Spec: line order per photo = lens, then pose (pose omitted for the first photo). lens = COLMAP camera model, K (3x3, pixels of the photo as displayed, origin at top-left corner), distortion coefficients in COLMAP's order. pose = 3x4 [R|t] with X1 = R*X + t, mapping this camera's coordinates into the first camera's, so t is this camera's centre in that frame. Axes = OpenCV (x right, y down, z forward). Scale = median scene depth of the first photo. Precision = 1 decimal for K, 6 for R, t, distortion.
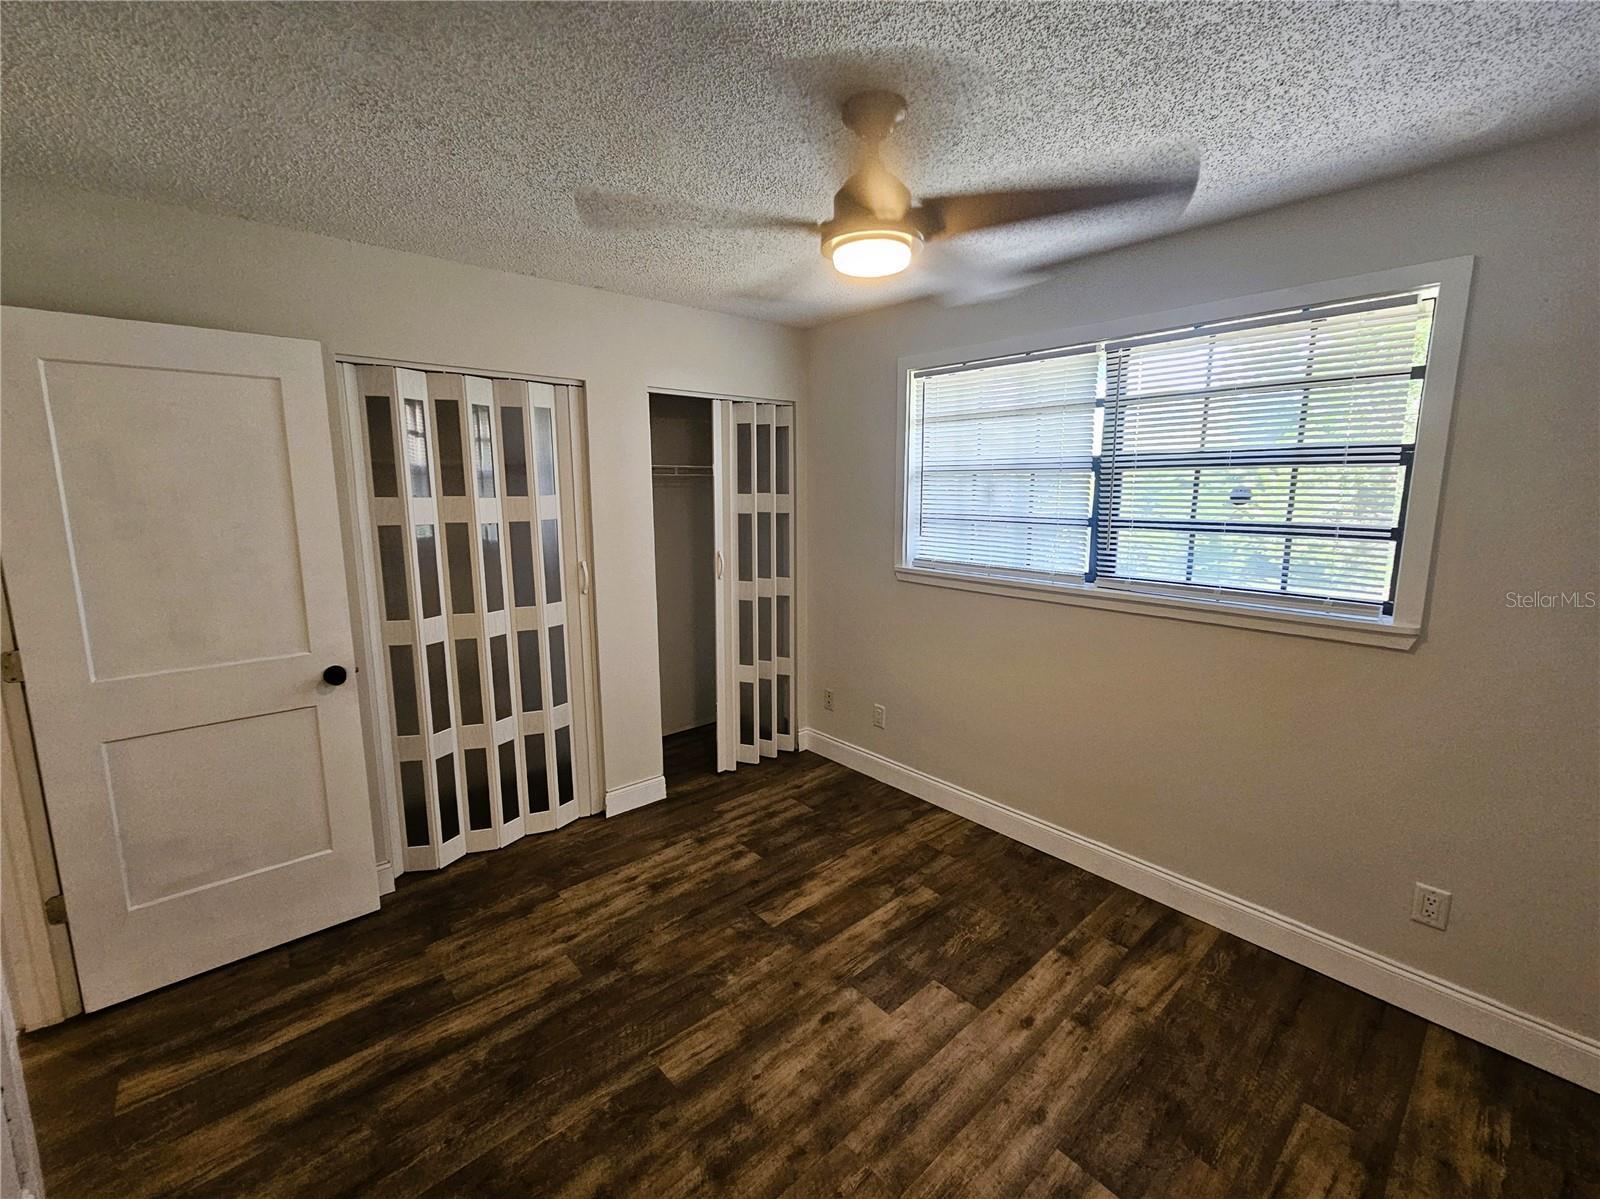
lens RADIAL K [[672.8, 0, 798.8], [0, 672.8, 591.4], [0, 0, 1]] dist [0.001422, 0.000098]
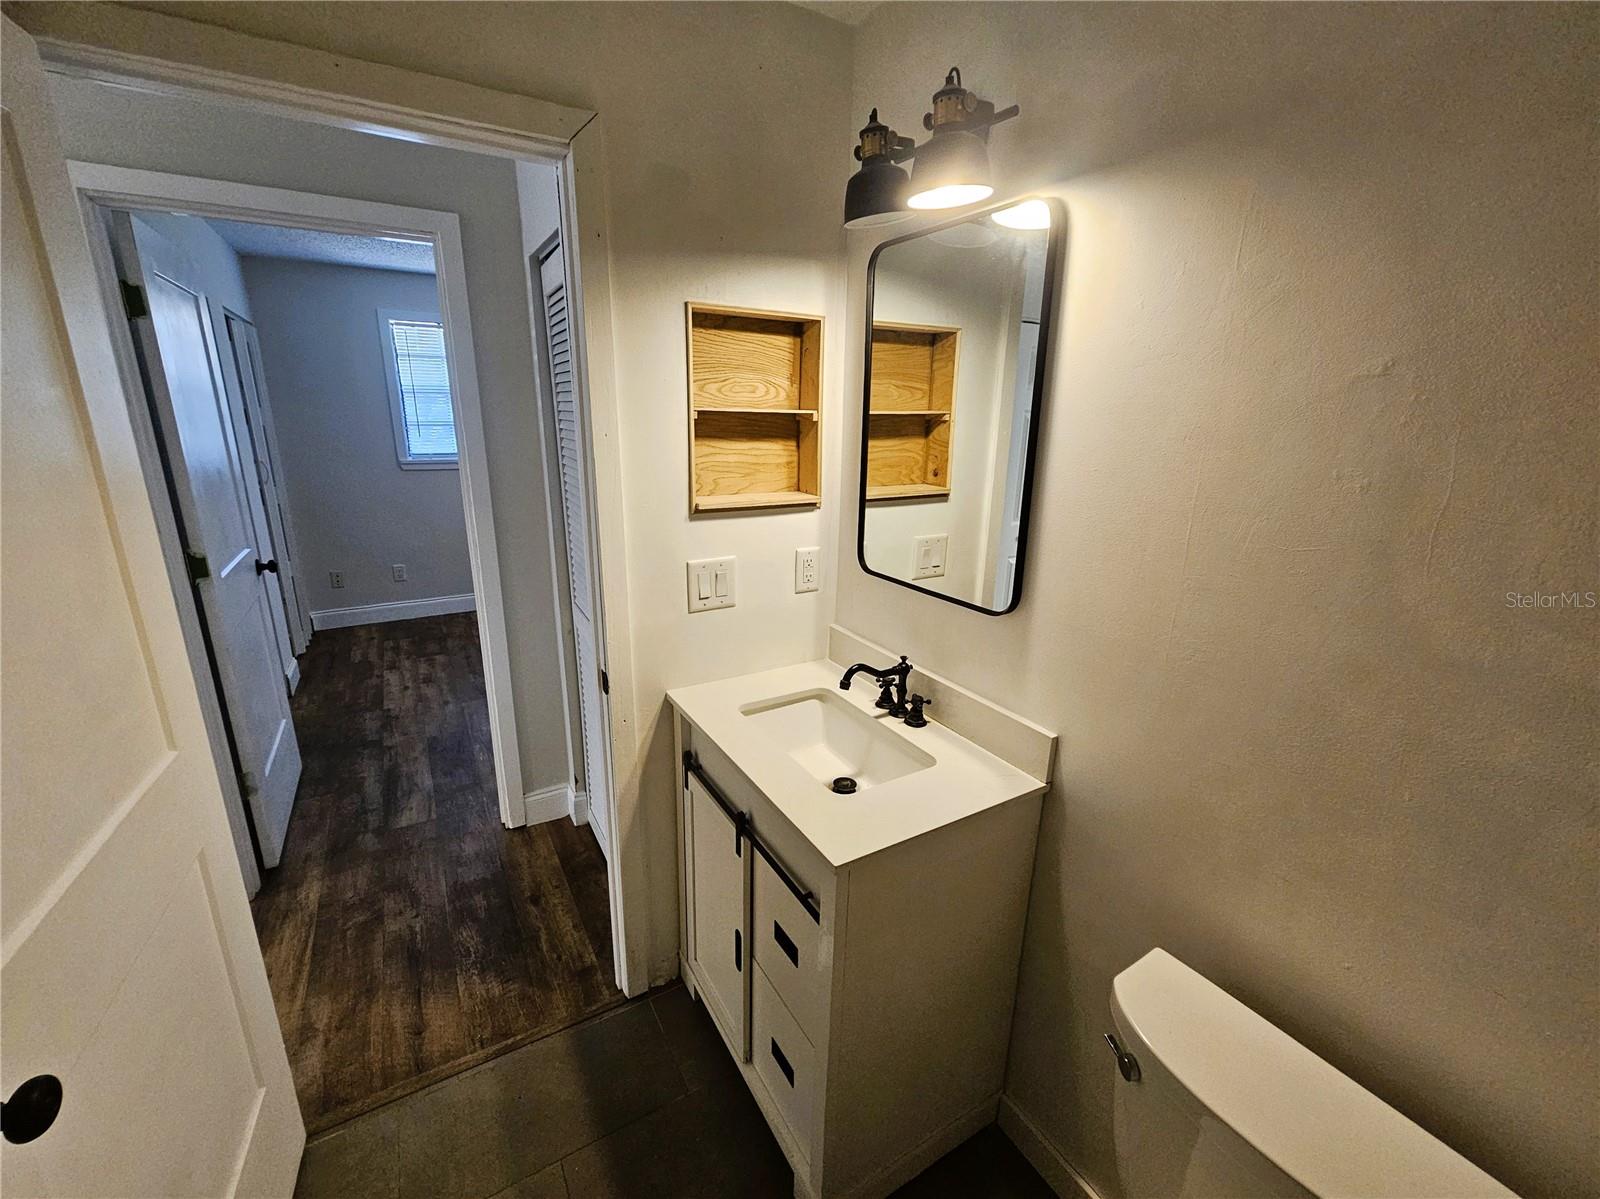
lens RADIAL K [[662.2, 0, 796.4], [0, 662.2, 592.6], [0, 0, 1]] dist [-0.001755, -0.000074]
pose [[0.189712, -0.259020, 0.947058, -1.539518], [0.141747, 0.961695, 0.234628, 0.030863], [-0.971554, 0.089731, 0.219161, -0.129541]]
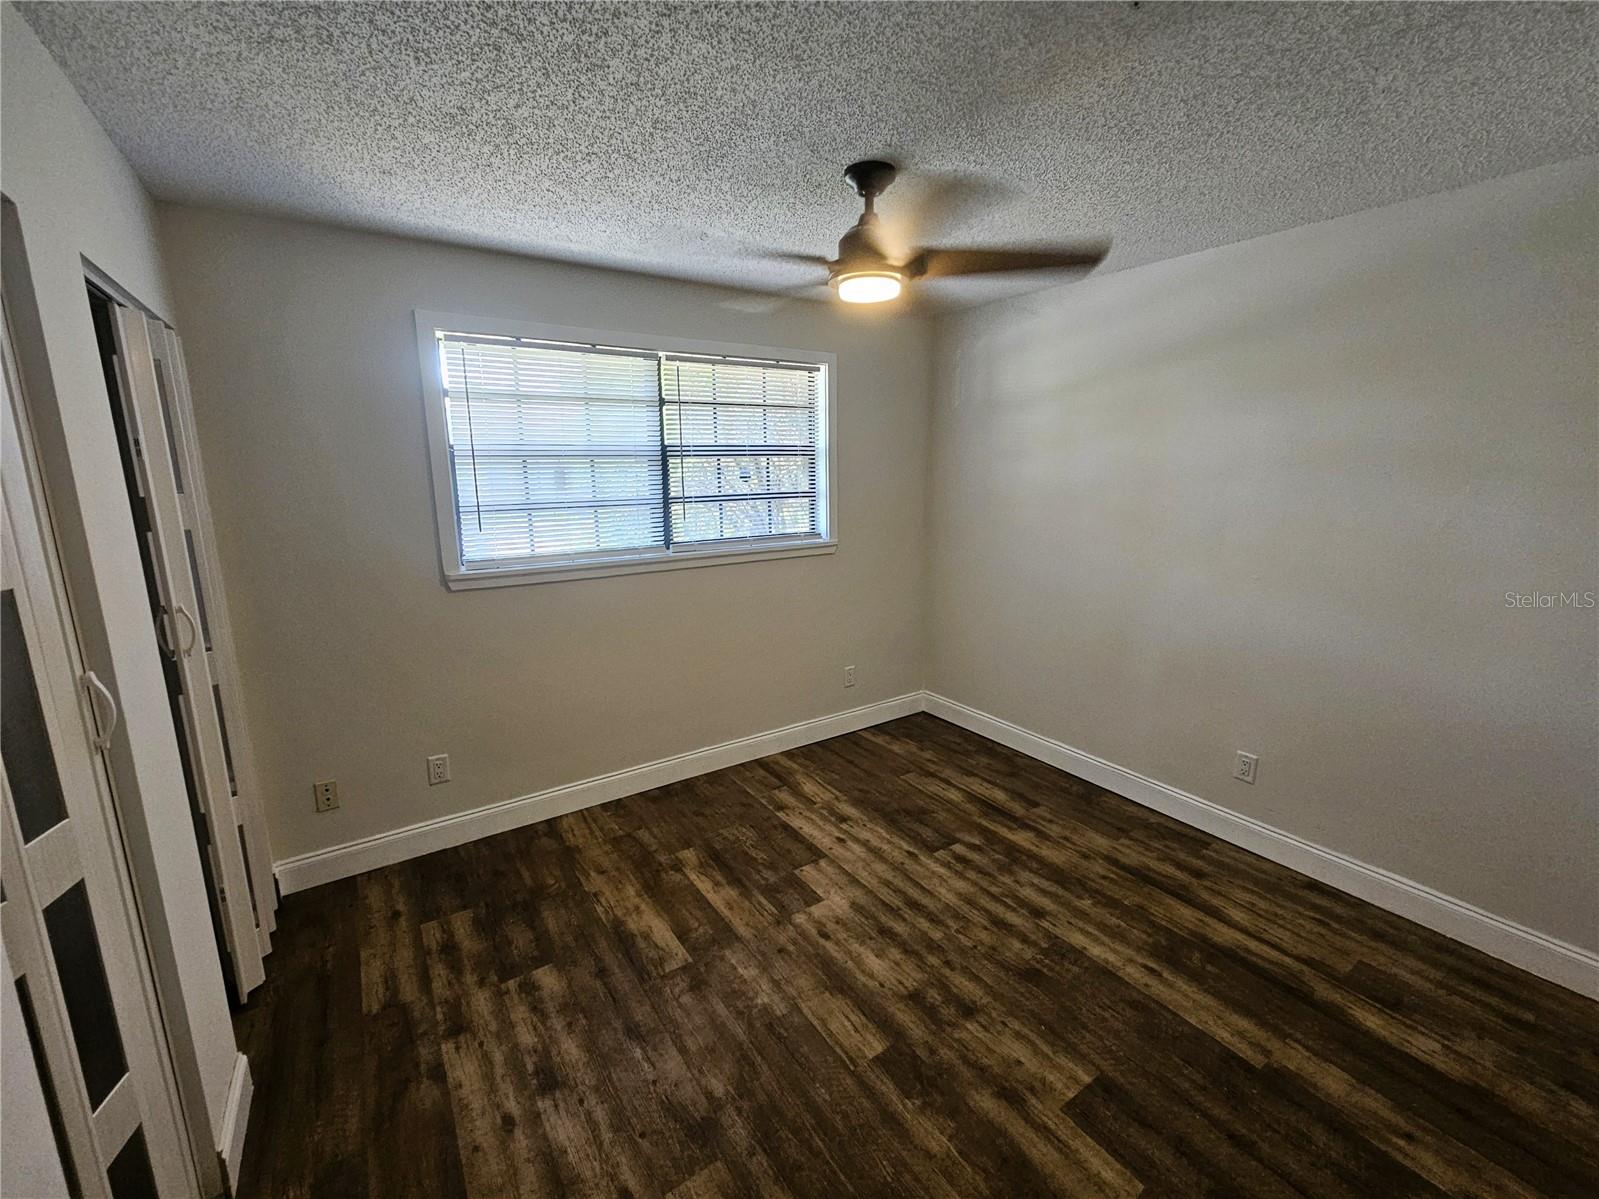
lens RADIAL K [[662.2, 0, 803.1], [0, 662.2, 591.2], [0, 0, 1]] dist [0.001891, 0.000153]
pose [[0.130549, -0.187347, 0.973580, -0.807969], [0.164957, 0.972401, 0.165001, -0.110548], [-0.977623, 0.139058, 0.157850, 0.655097]]
